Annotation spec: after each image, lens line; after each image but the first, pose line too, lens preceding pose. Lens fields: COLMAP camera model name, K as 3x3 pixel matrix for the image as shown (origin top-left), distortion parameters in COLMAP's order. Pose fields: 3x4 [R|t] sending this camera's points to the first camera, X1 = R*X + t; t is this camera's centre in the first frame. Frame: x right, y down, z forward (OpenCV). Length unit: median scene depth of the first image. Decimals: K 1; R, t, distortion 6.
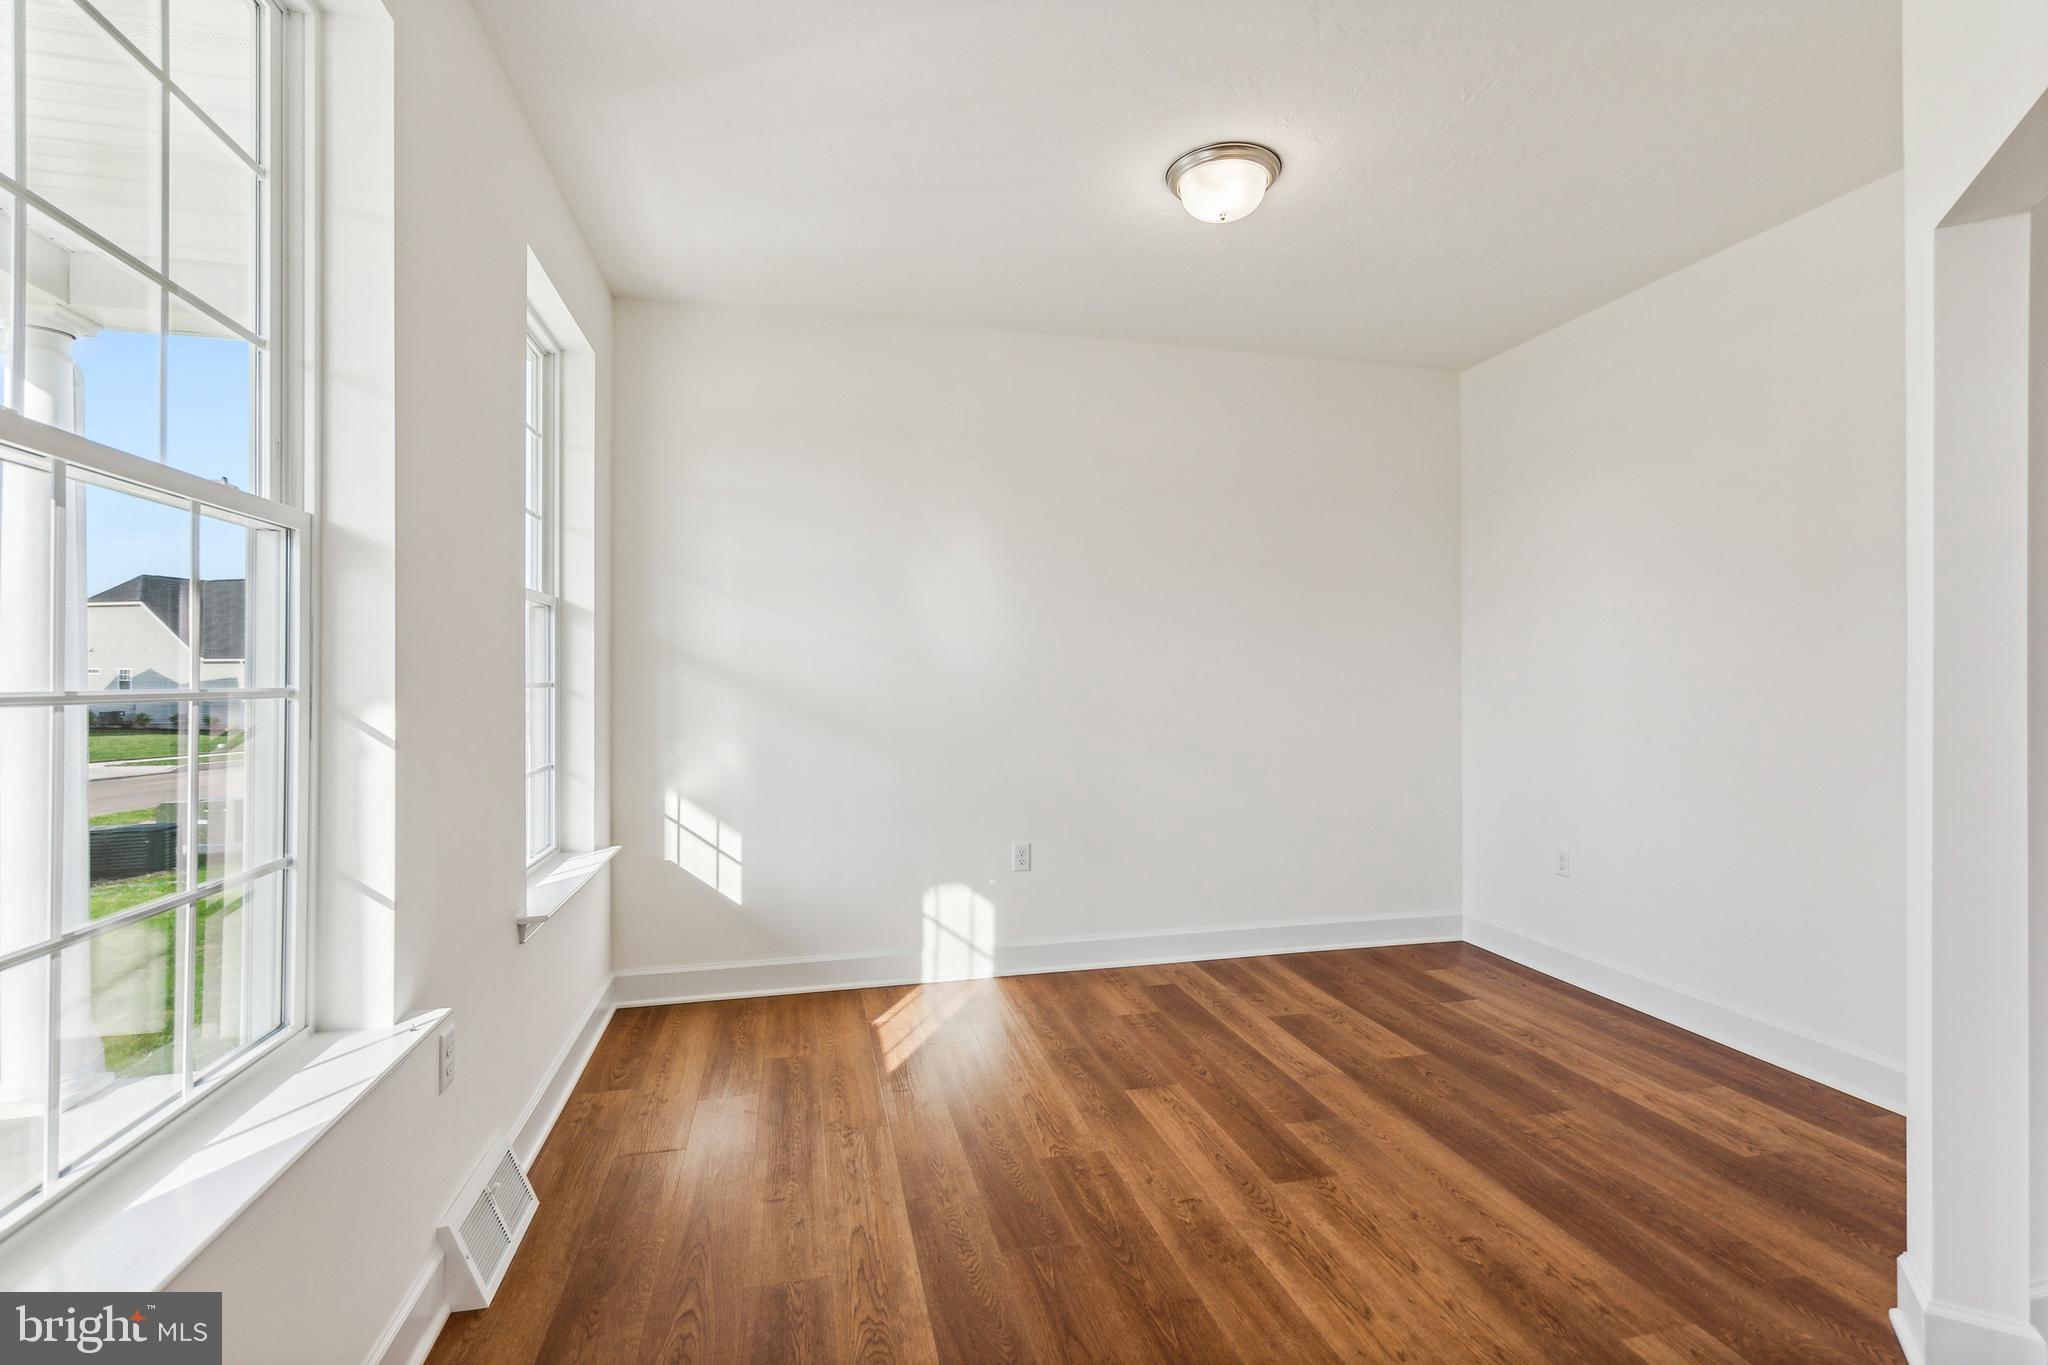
lens RADIAL K [[957.1, 0, 1019.2], [0, 957.1, 679.4], [0, 0, 1]] dist [-0.001935, 0.000149]
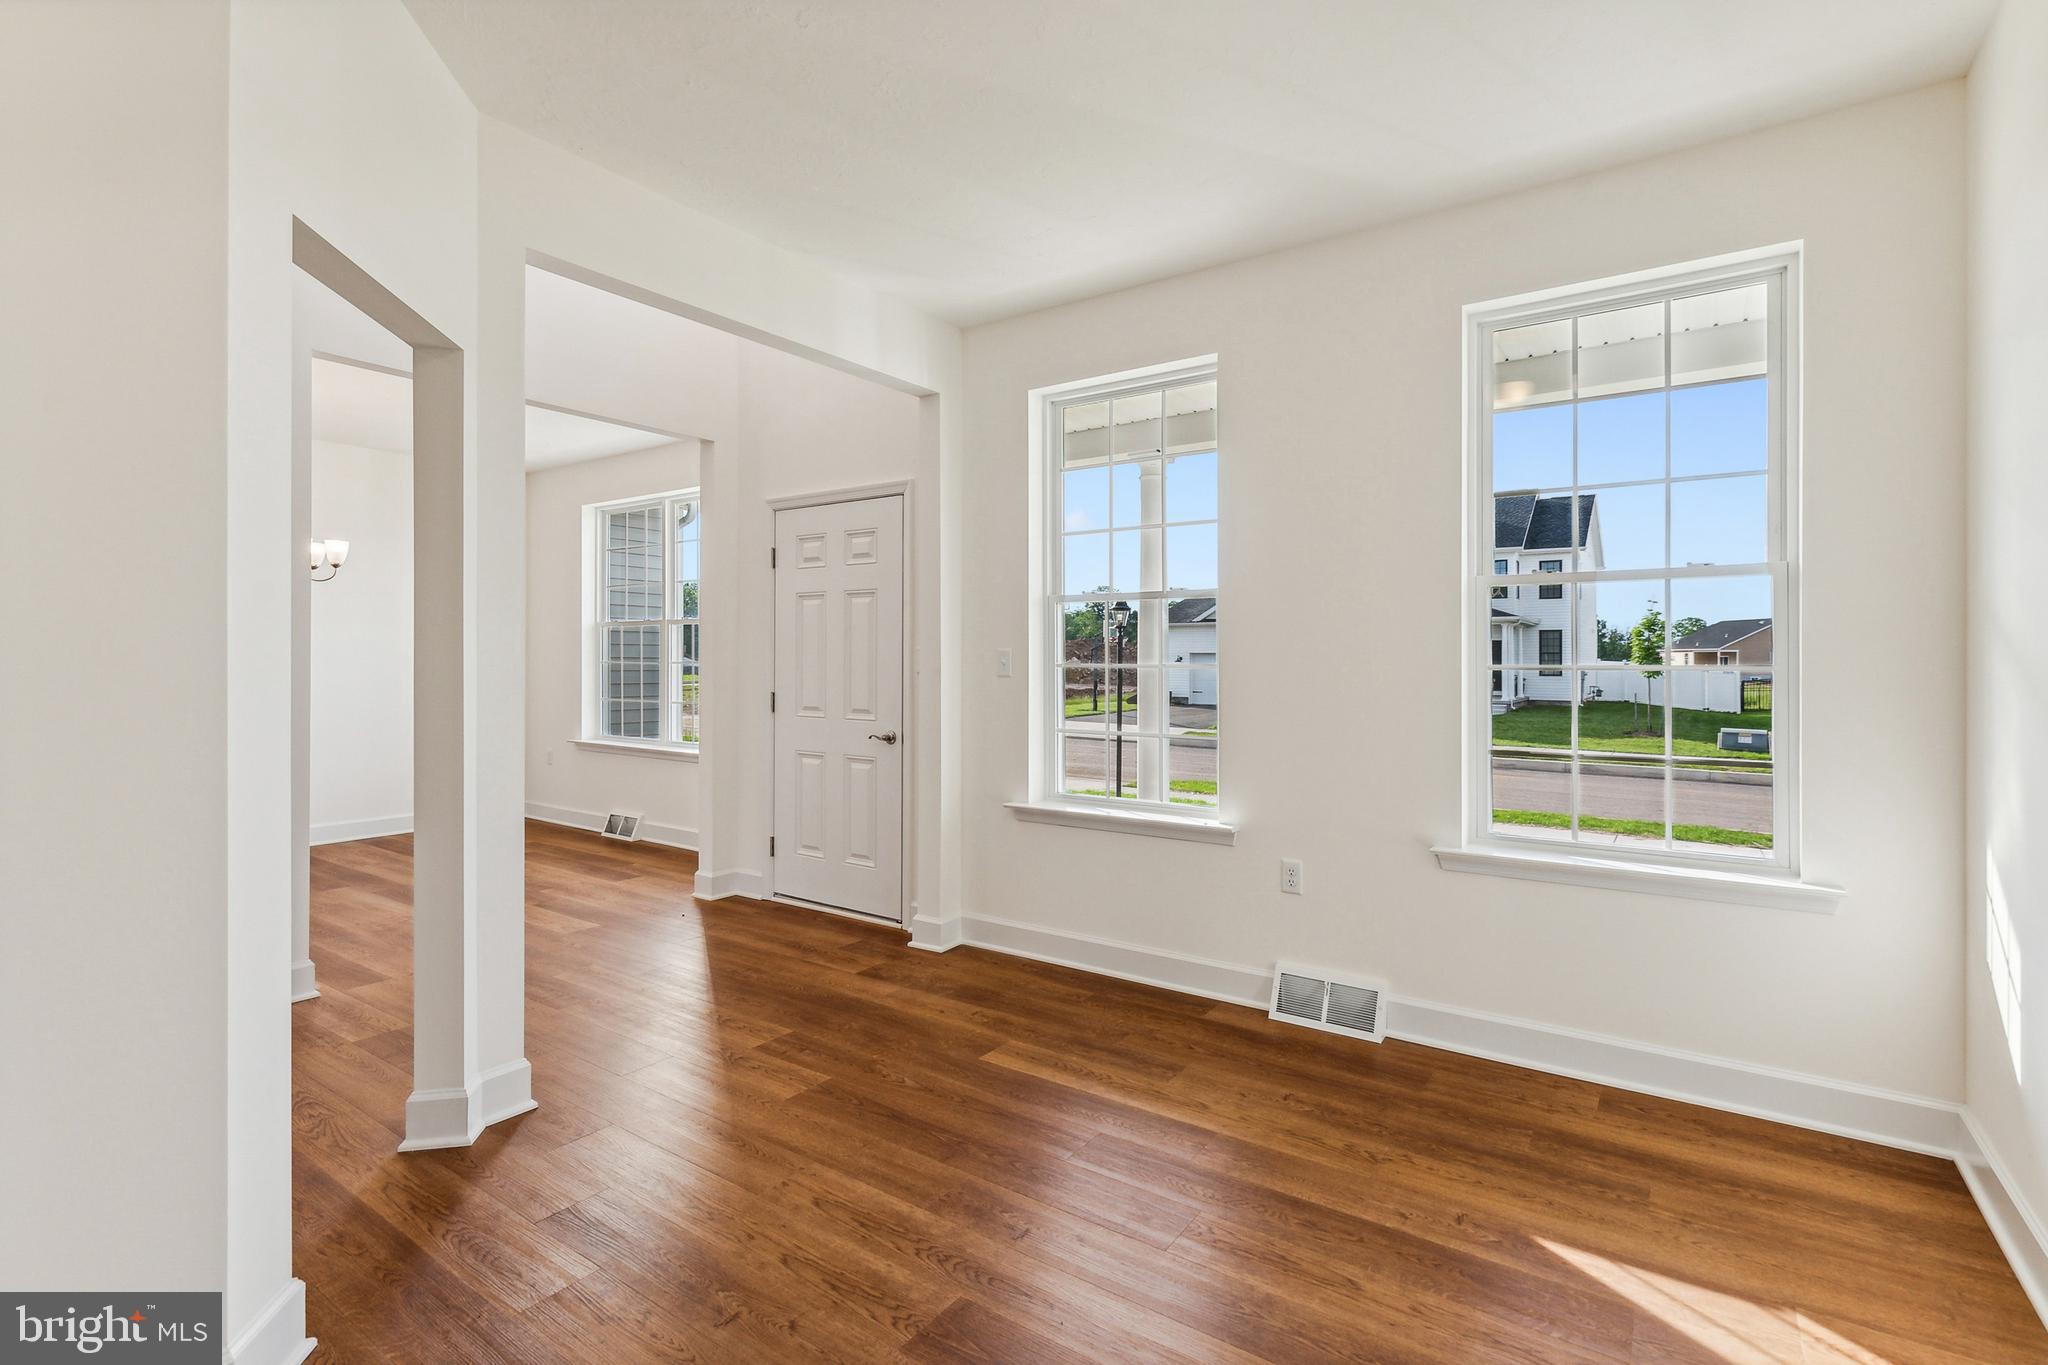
lens RADIAL K [[957.1, 0, 1025.6], [0, 957.1, 665.7], [0, 0, 1]] dist [-0.001935, 0.000149]
pose [[-0.757740, 0.002206, -0.652553, 0.866105], [-0.003390, 0.999967, 0.007317, 0.000038], [0.652548, 0.007757, -0.757707, 1.903438]]
